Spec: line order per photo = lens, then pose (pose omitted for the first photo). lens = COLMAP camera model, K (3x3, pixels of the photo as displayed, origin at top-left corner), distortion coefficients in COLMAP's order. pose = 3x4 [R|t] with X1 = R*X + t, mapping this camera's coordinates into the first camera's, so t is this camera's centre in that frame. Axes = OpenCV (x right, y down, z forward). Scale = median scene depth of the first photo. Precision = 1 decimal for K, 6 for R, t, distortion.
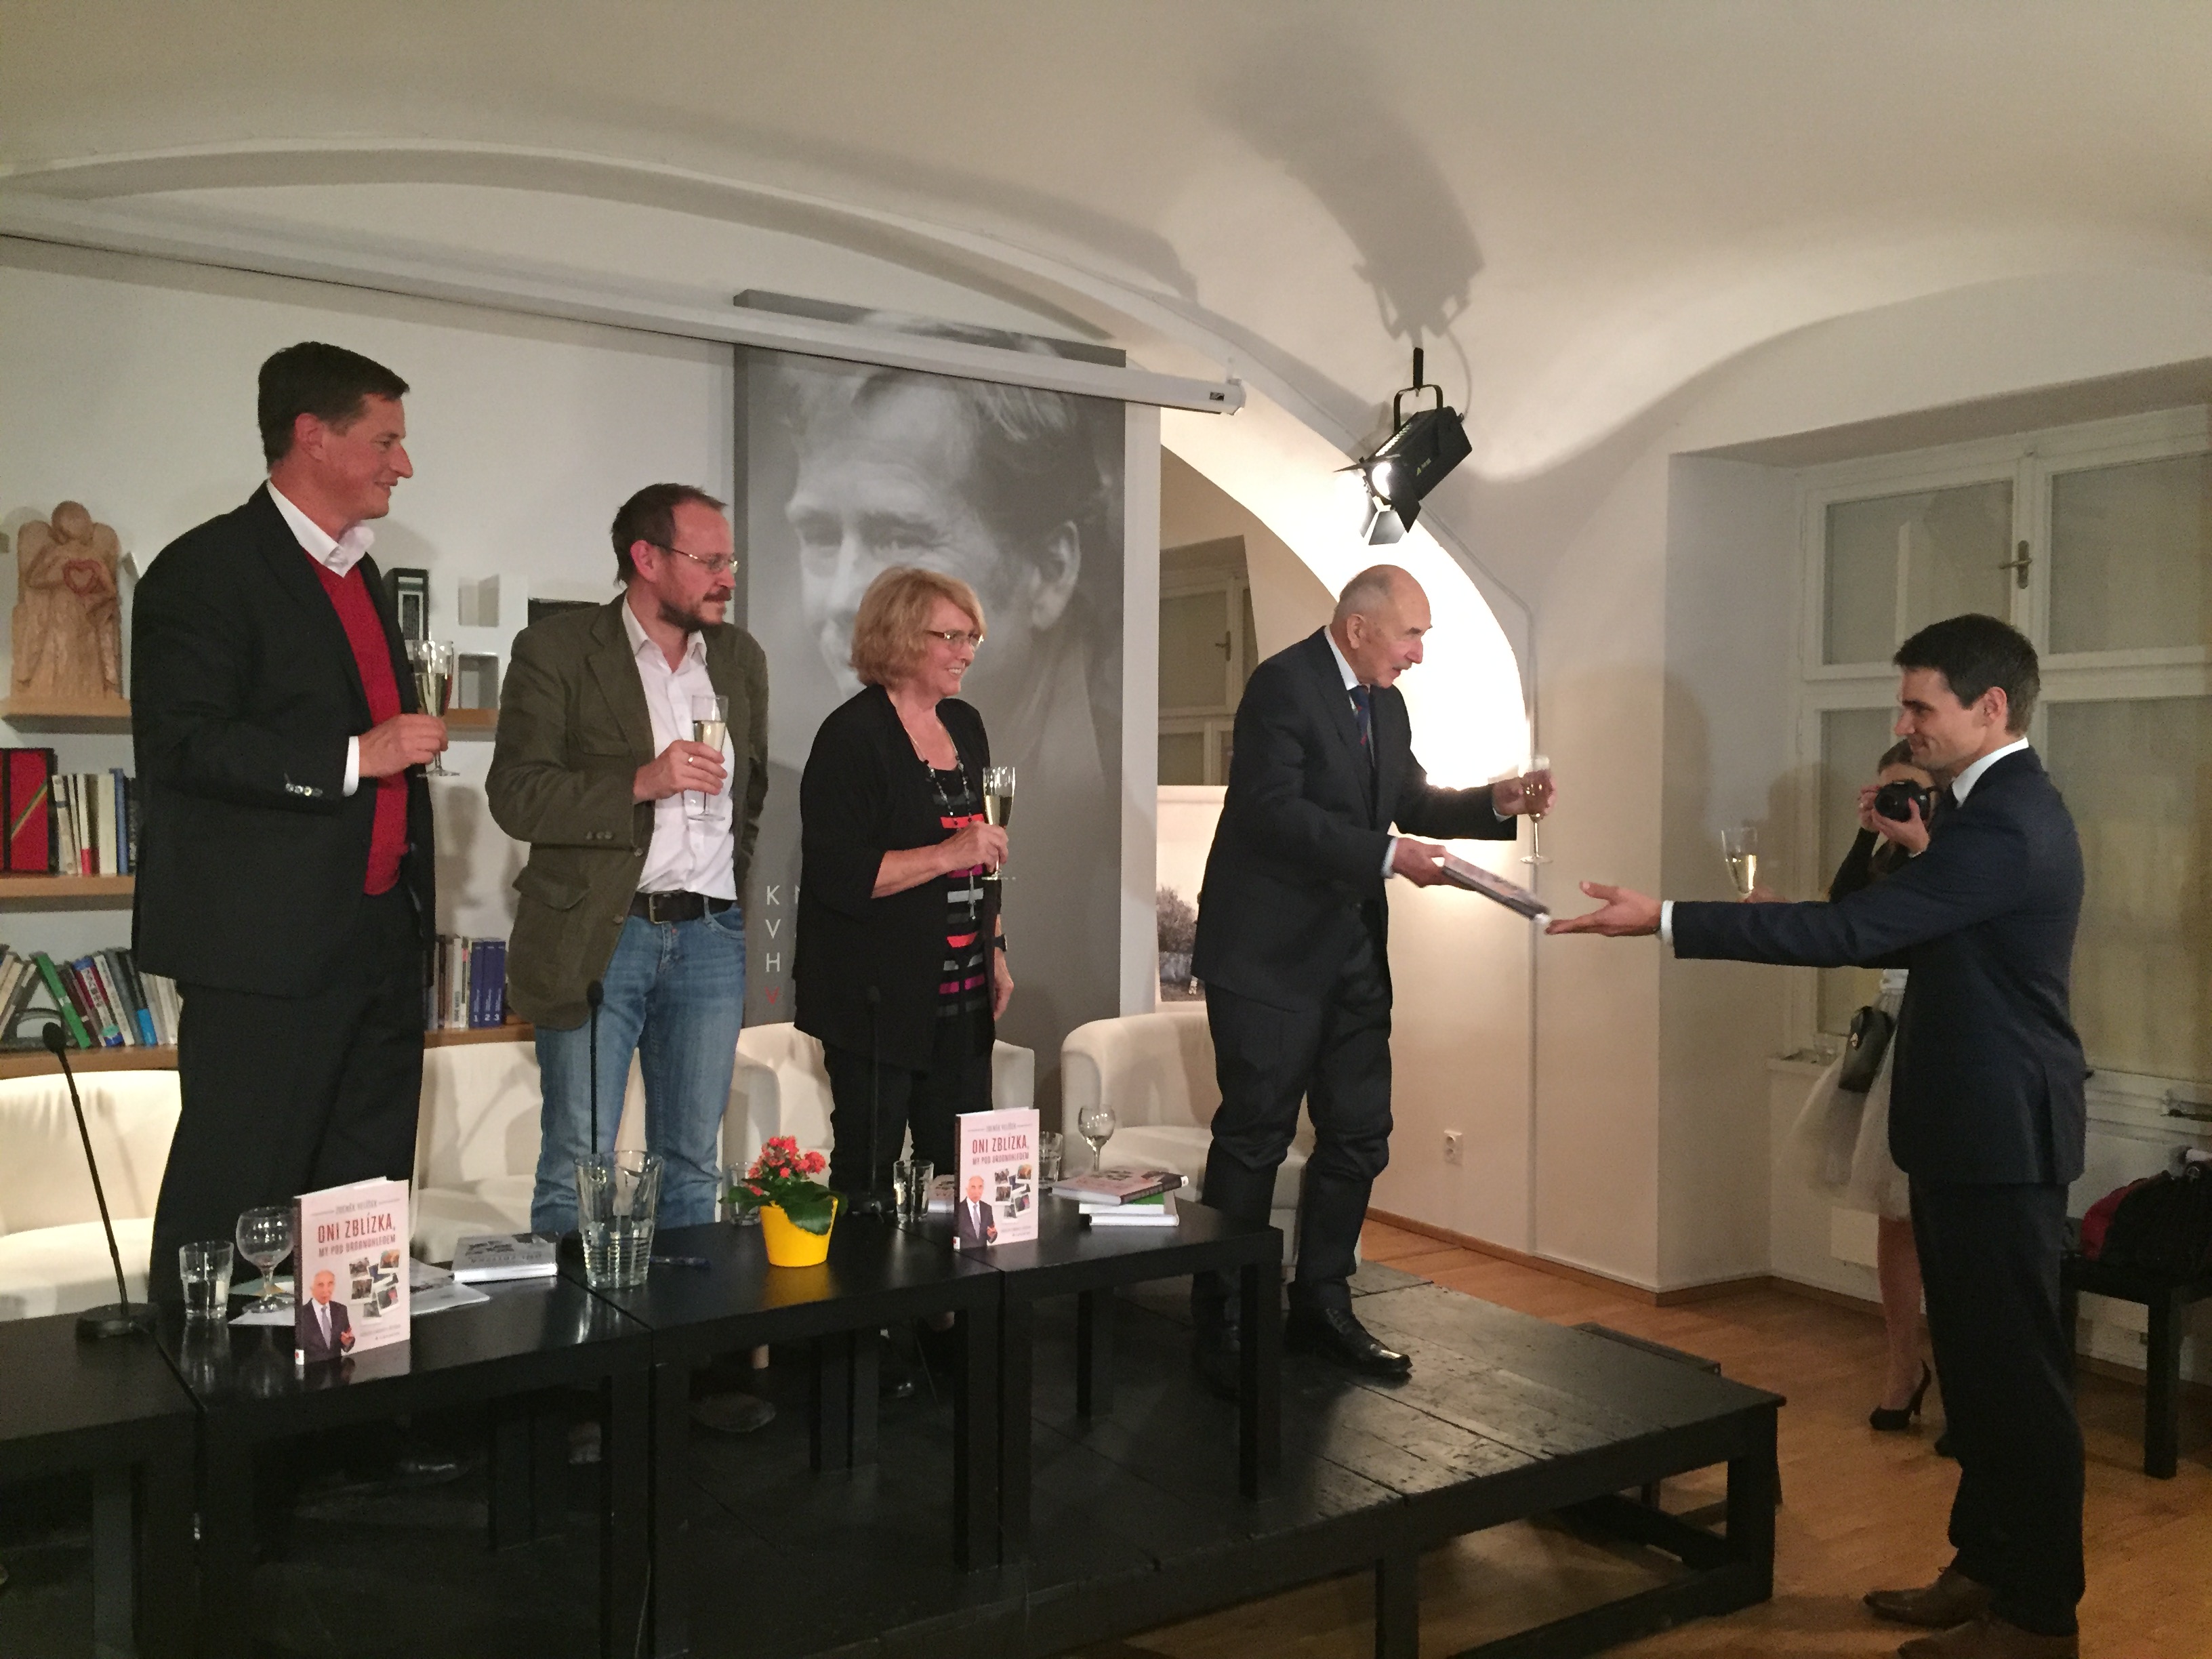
lens RADIAL K [[1878.1, 0, 1106.0], [0, 1878.1, 829.5], [0, 0, 1]] dist [0.075579, -0.097227]
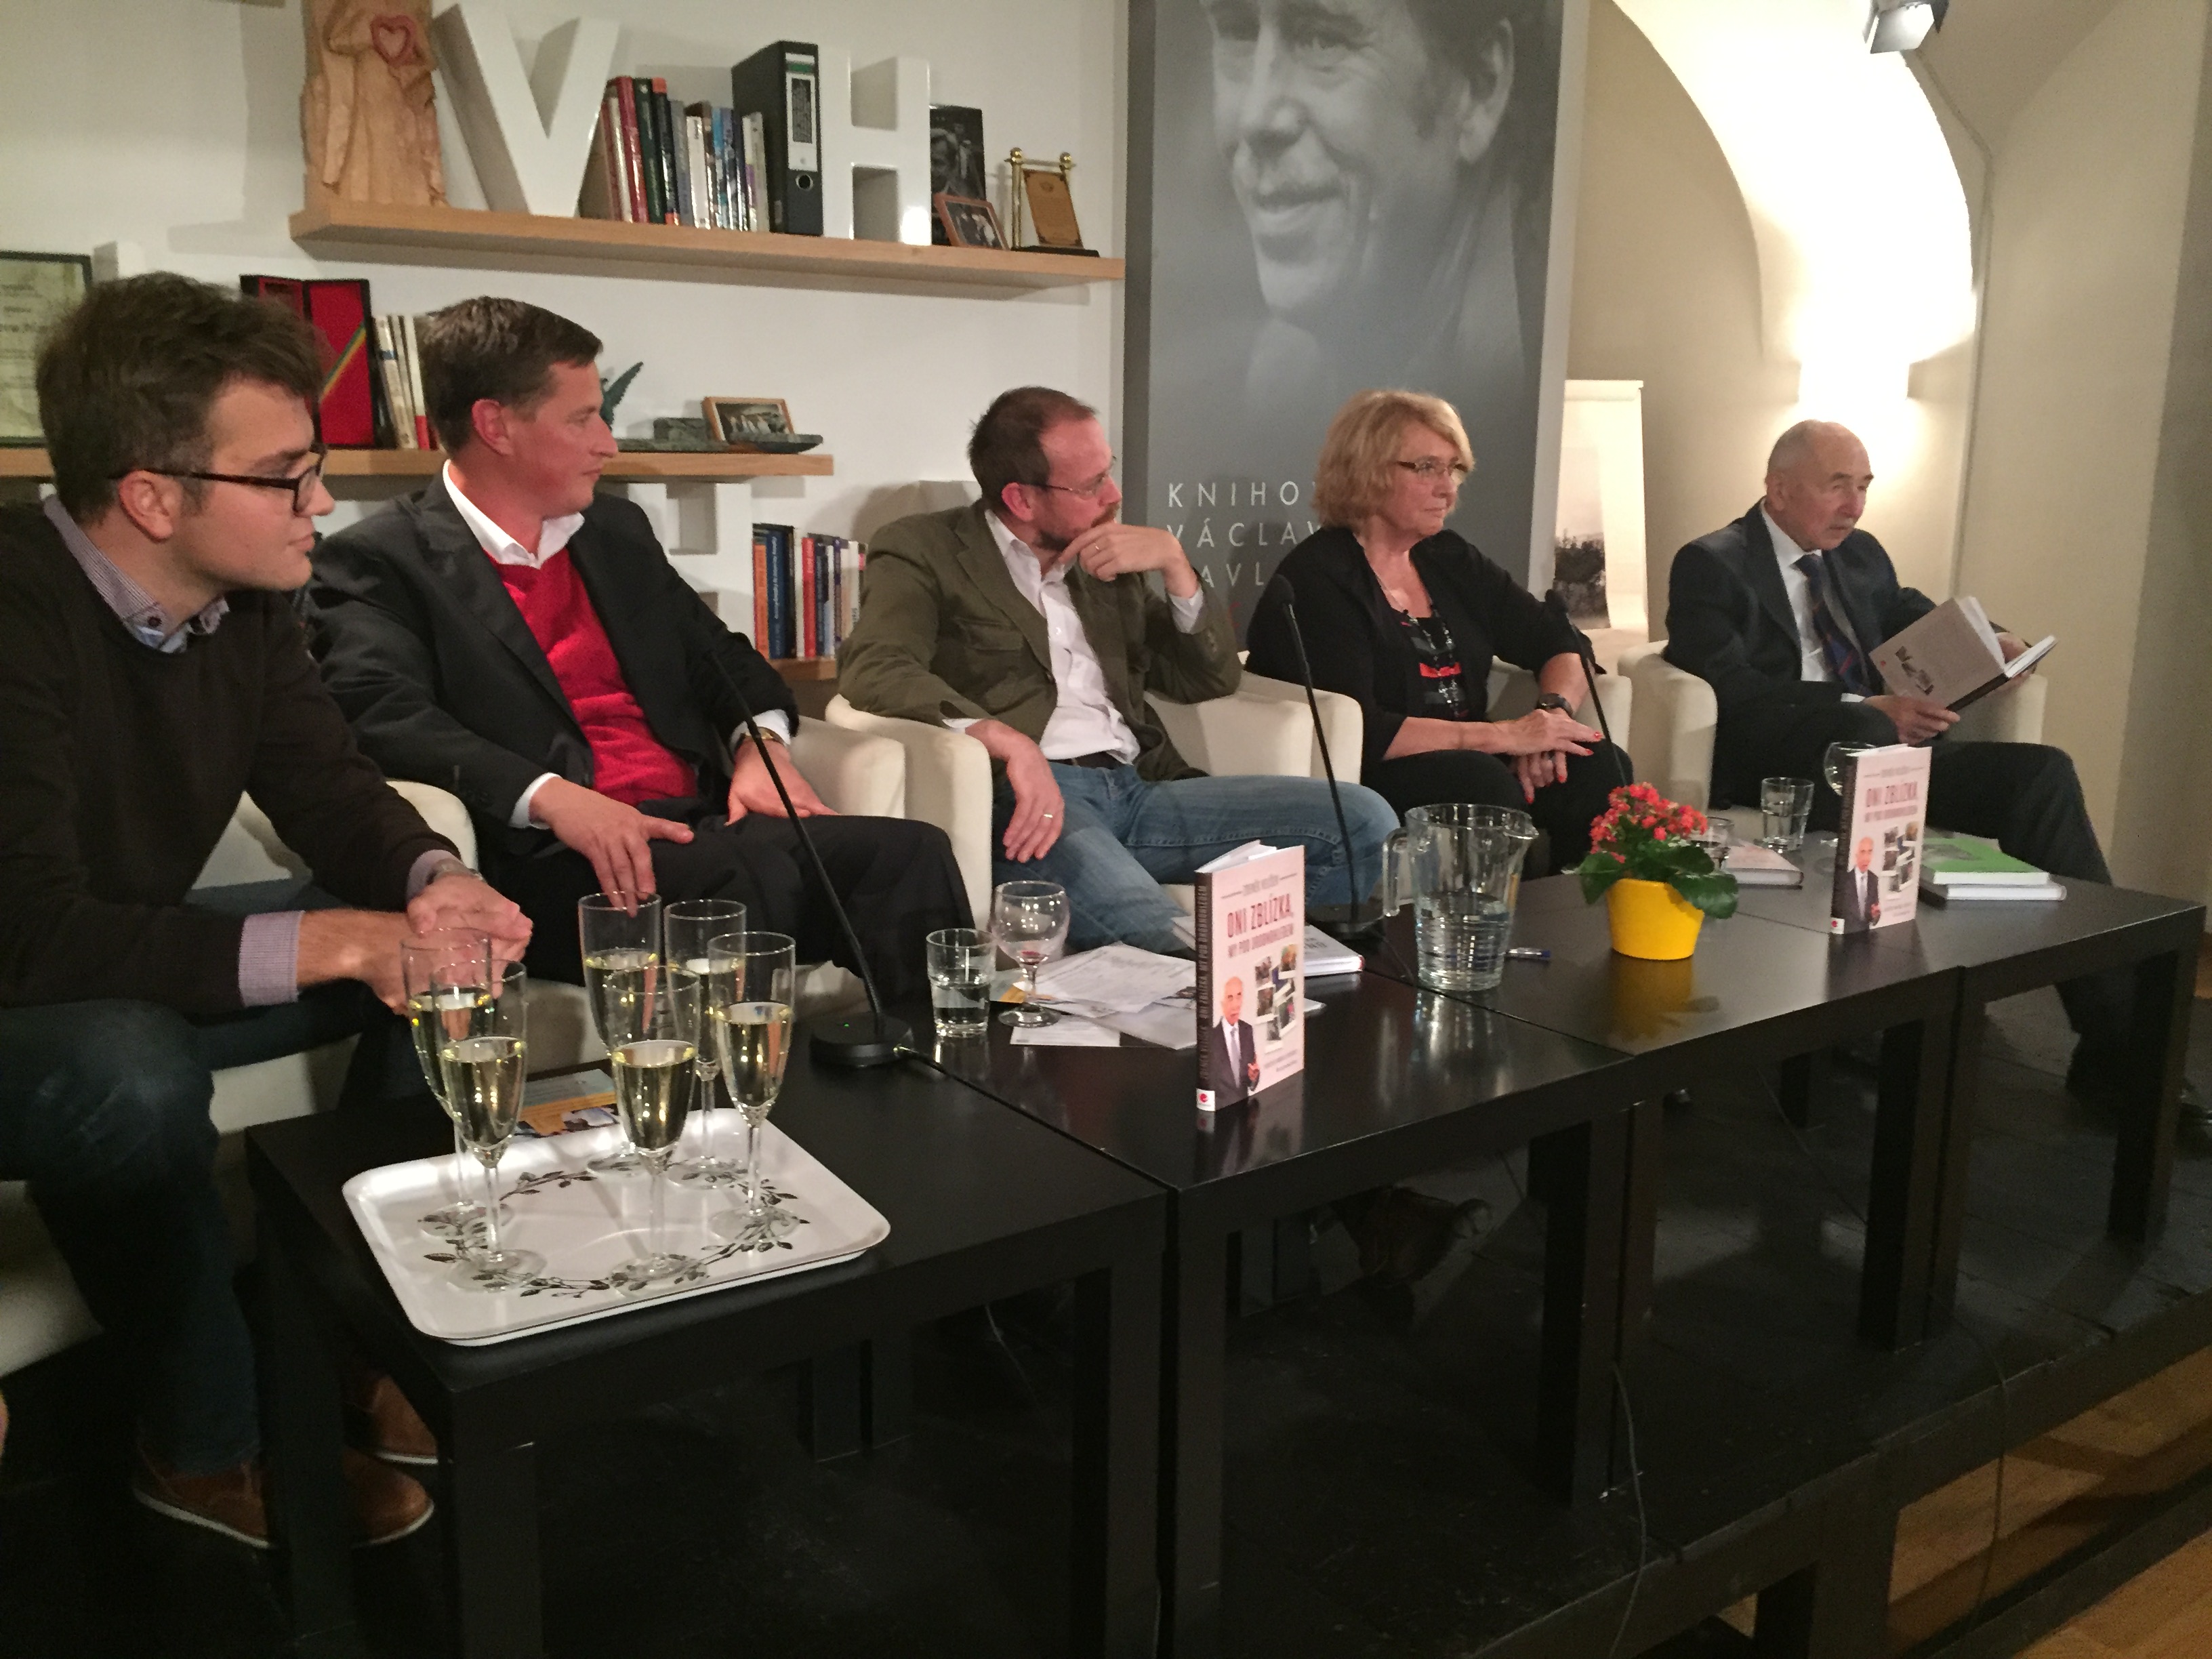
lens RADIAL K [[1878.1, 0, 1106.0], [0, 1878.1, 829.5], [0, 0, 1]] dist [0.075579, -0.097227]
pose [[0.999833, -0.002977, 0.018041, -0.273228], [-0.000371, 0.983156, 0.182769, 0.034254], [-0.018281, -0.182745, 0.982990, 0.206983]]
